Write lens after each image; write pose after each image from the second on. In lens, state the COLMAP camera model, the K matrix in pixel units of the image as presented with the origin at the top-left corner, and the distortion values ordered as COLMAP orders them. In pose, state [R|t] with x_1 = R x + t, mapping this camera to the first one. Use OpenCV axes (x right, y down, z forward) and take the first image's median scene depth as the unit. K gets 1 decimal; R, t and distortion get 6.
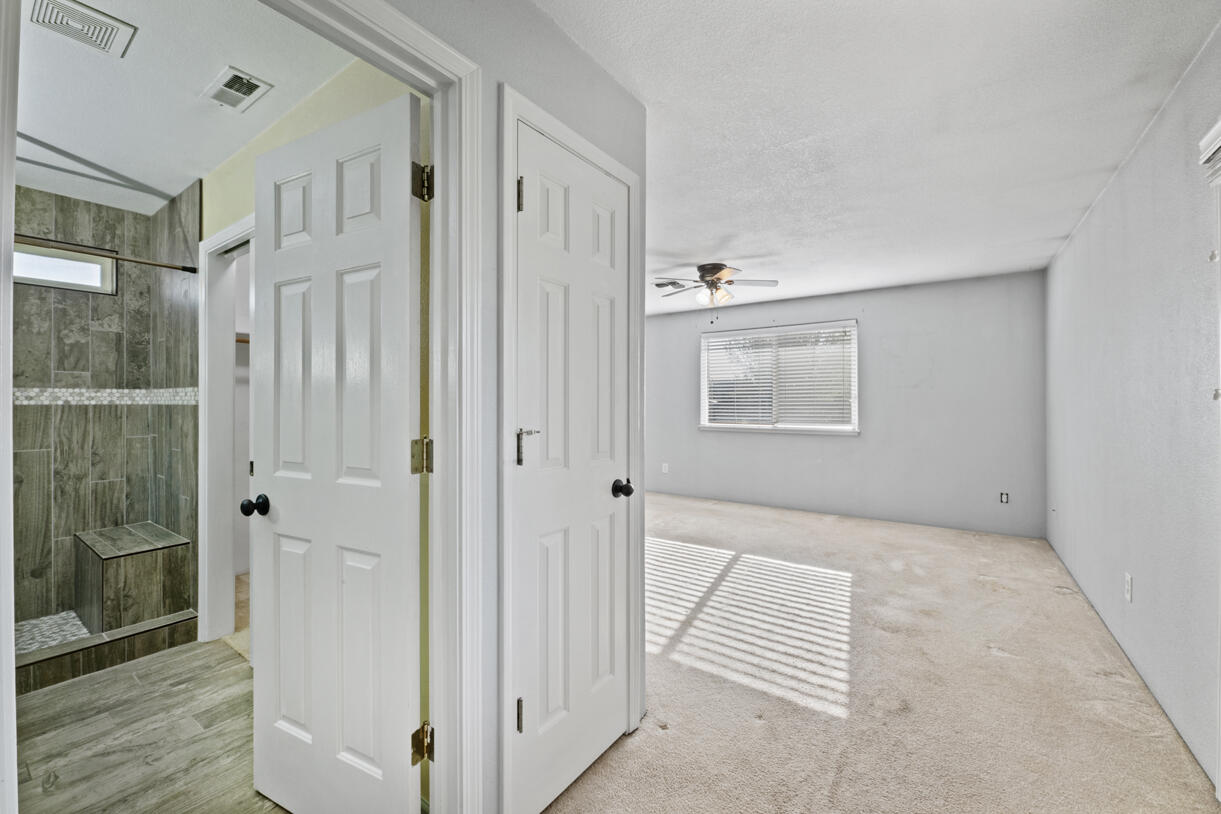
lens RADIAL K [[483.4, 0, 610.5], [0, 483.4, 407.0], [0, 0, 1]] dist [-0.004161, -0.000378]
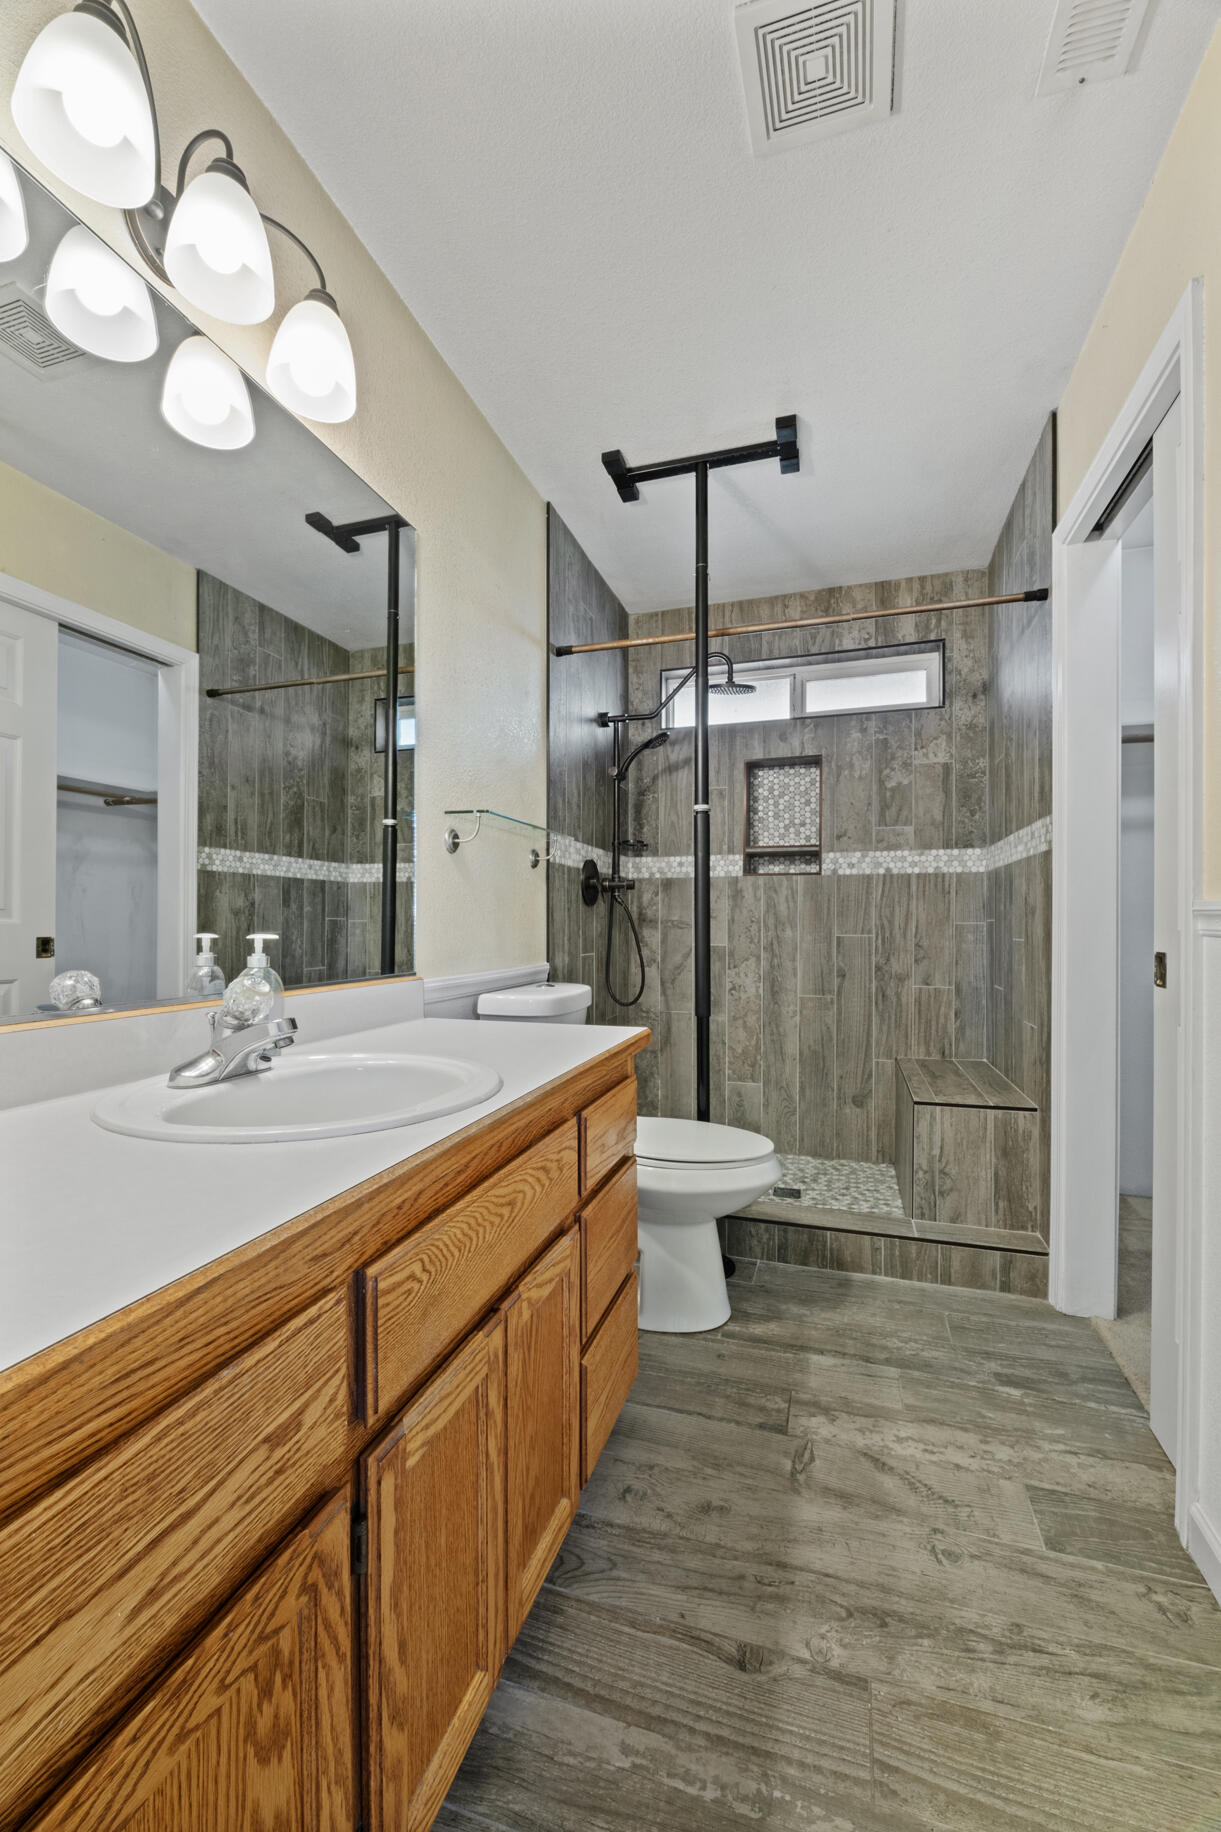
lens RADIAL K [[725.3, 0, 585.9], [0, 725.3, 922.6], [0, 0, 1]] dist [-0.004161, -0.000378]
pose [[0.269373, -0.002727, -0.963032, -0.219720], [-0.004796, 0.999980, -0.004173, 0.074741], [0.963024, 0.005743, 0.269354, 0.281938]]
